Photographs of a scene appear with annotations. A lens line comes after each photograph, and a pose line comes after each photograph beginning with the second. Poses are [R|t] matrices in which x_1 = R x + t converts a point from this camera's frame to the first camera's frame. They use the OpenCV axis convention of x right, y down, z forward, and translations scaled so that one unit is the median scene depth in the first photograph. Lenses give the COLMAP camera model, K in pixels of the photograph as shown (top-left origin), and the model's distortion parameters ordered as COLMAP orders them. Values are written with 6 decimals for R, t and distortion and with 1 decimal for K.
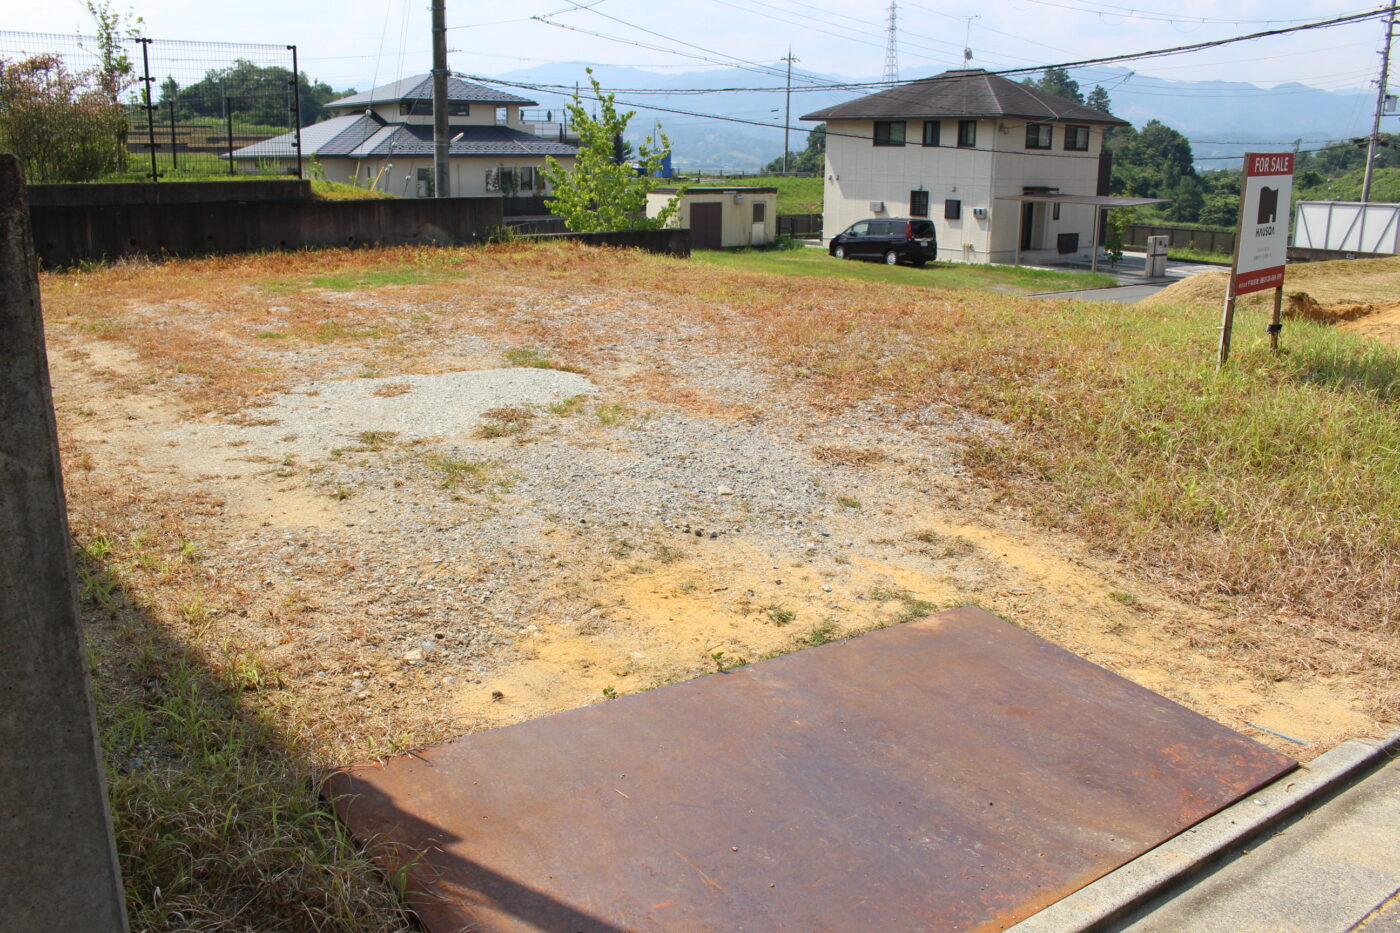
lens RADIAL K [[1190.0, 0, 683.3], [0, 1190.0, 464.5], [0, 0, 1]] dist [-0.143683, 0.118551]
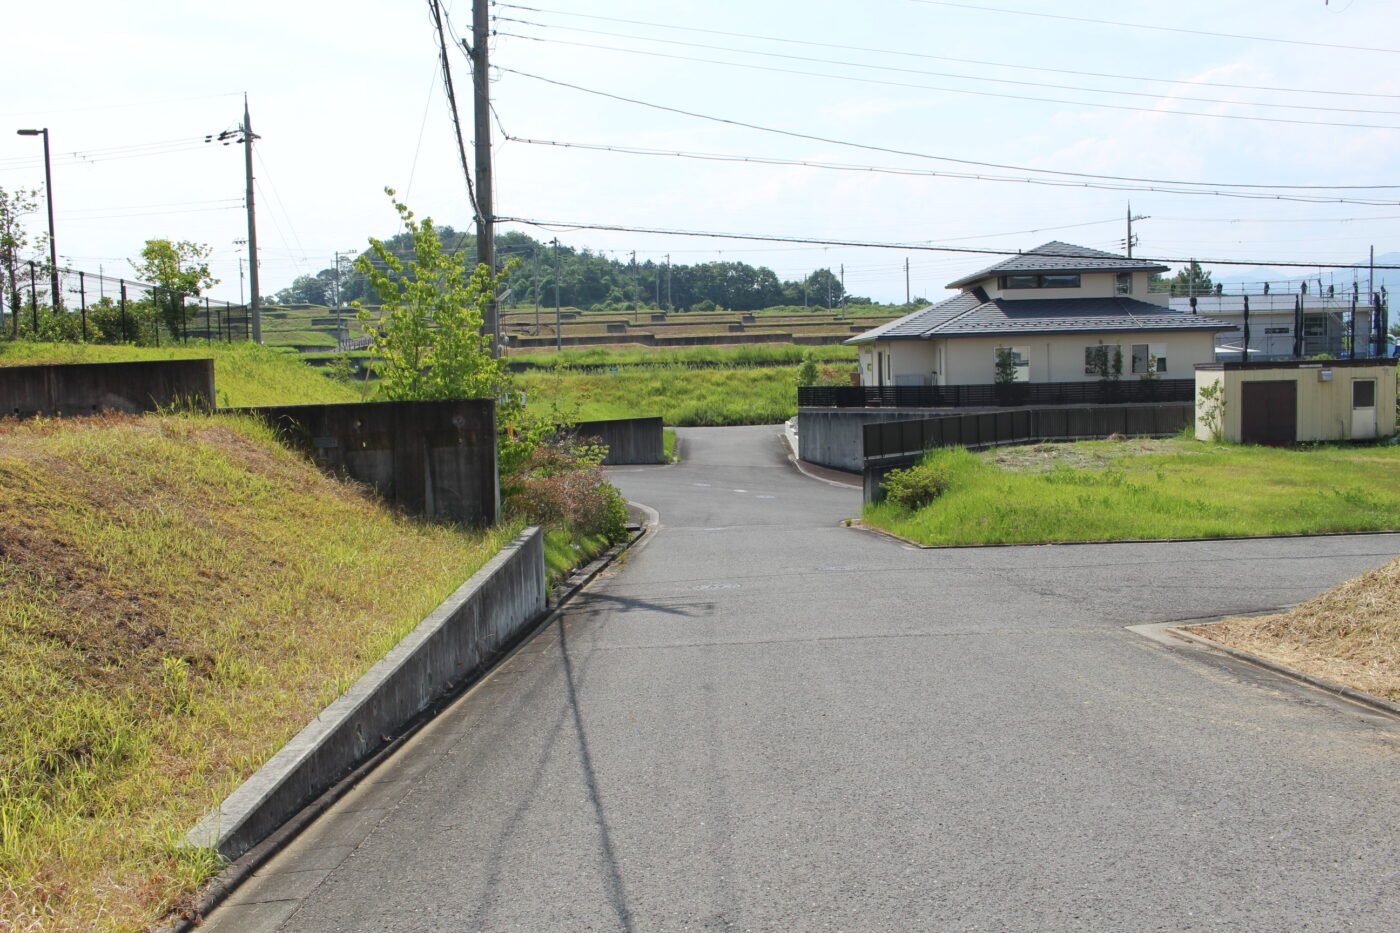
lens RADIAL K [[1252.5, 0, 683.3], [0, 1252.5, 474.4], [0, 0, 1]] dist [-0.148993, 0.137763]
pose [[0.764718, 0.022137, -0.643984, 0.715721], [-0.124007, 0.985784, -0.113370, -0.112148], [0.632320, 0.166554, 0.756592, 0.681894]]
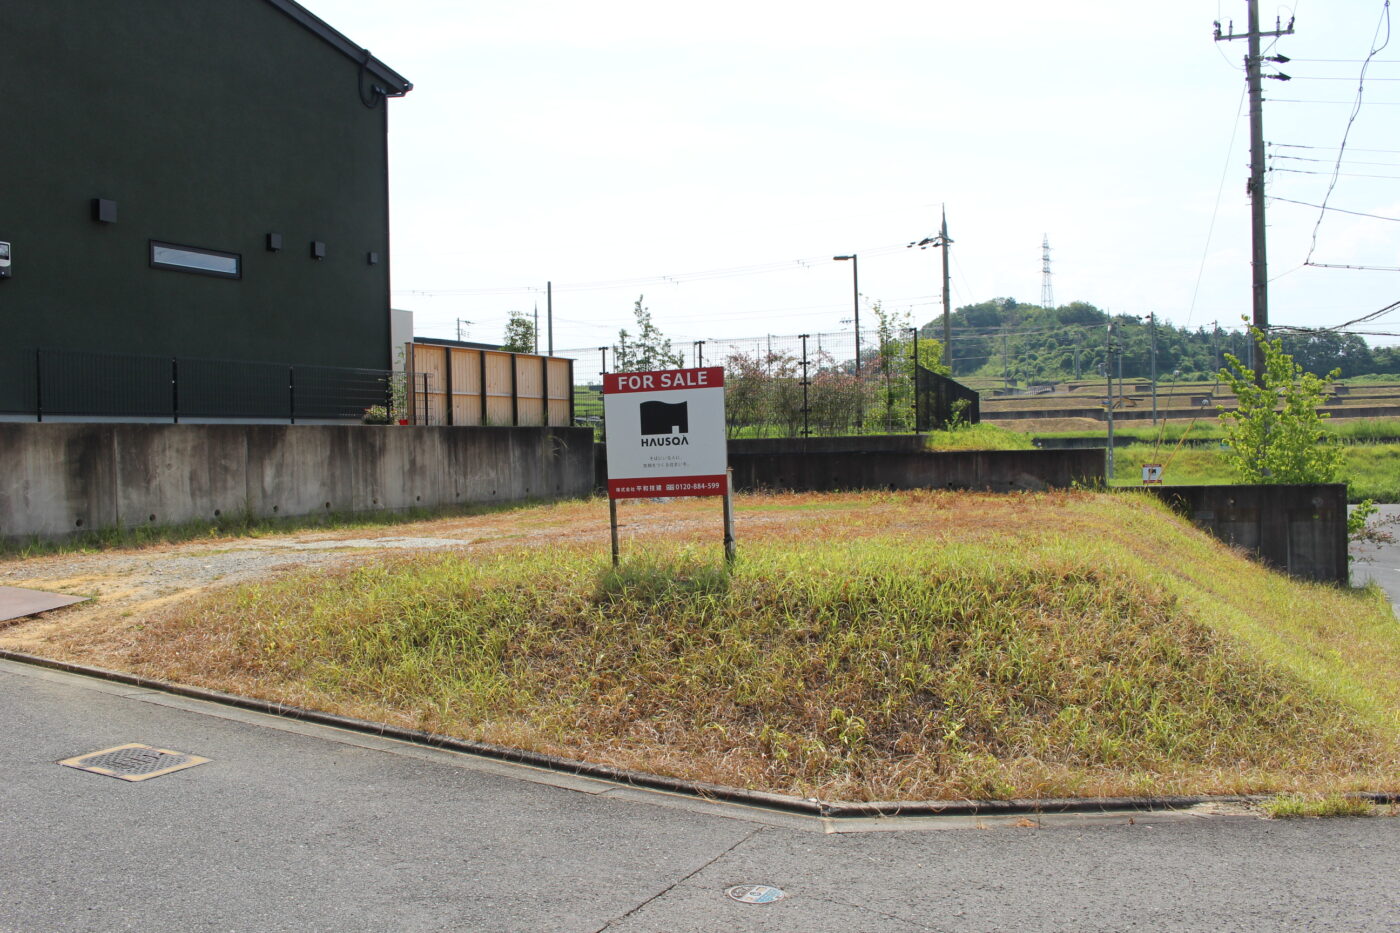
lens RADIAL K [[1252.5, 0, 683.3], [0, 1252.5, 474.4], [0, 0, 1]] dist [-0.148993, 0.137763]
pose [[0.429973, -0.002285, -0.902839, 0.764477], [-0.198804, 0.975212, -0.097148, -0.030911], [0.880682, 0.221259, 0.418861, 0.261780]]
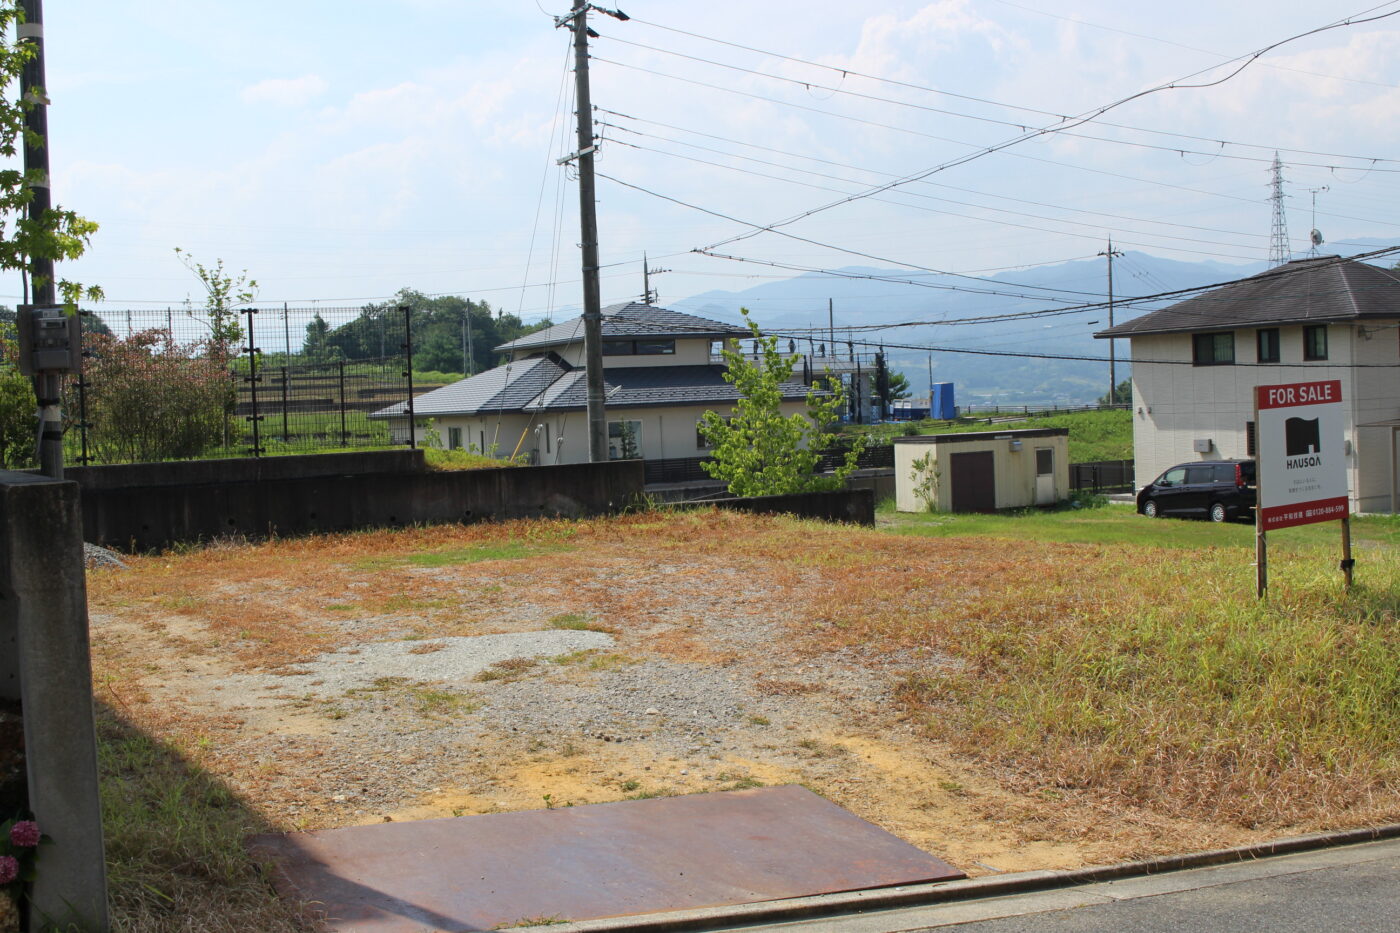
lens RADIAL K [[1664.2, 0, 685.6], [0, 1664.2, 467.2], [0, 0, 1]] dist [-0.078831, 0.043206]
pose [[0.981016, -0.043561, -0.188969, 0.127168], [0.002828, 0.977555, -0.210662, 0.043155], [0.193904, 0.206128, 0.959121, -0.201540]]
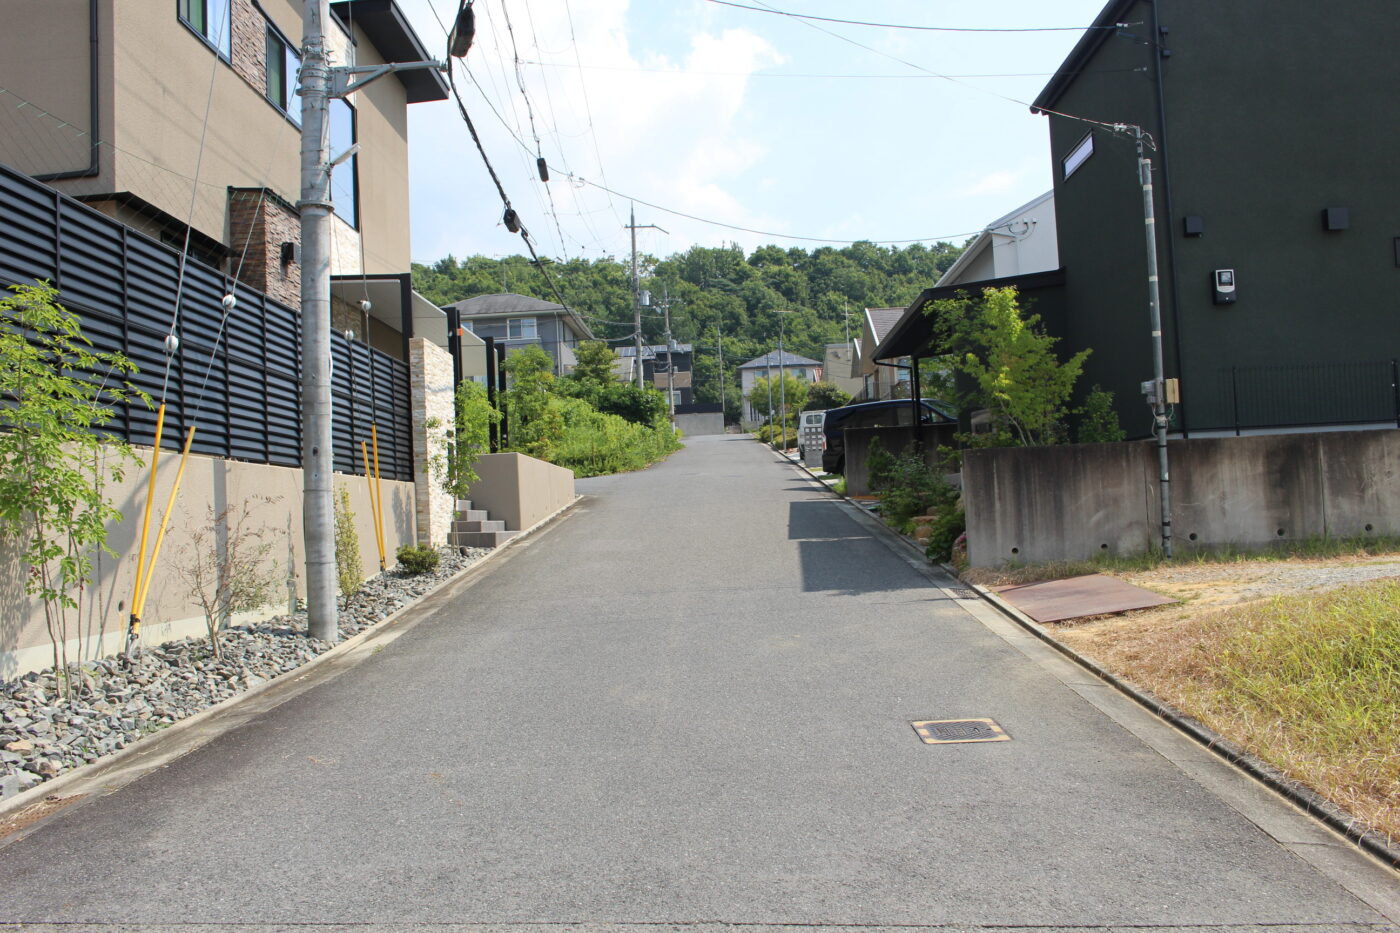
lens RADIAL K [[1252.5, 0, 683.3], [0, 1252.5, 474.4], [0, 0, 1]] dist [-0.148993, 0.137763]
pose [[-0.654228, -0.008210, -0.756252, 0.753419], [-0.148904, 0.981767, 0.118158, -0.075975], [0.741493, 0.189912, -0.643522, 0.487434]]
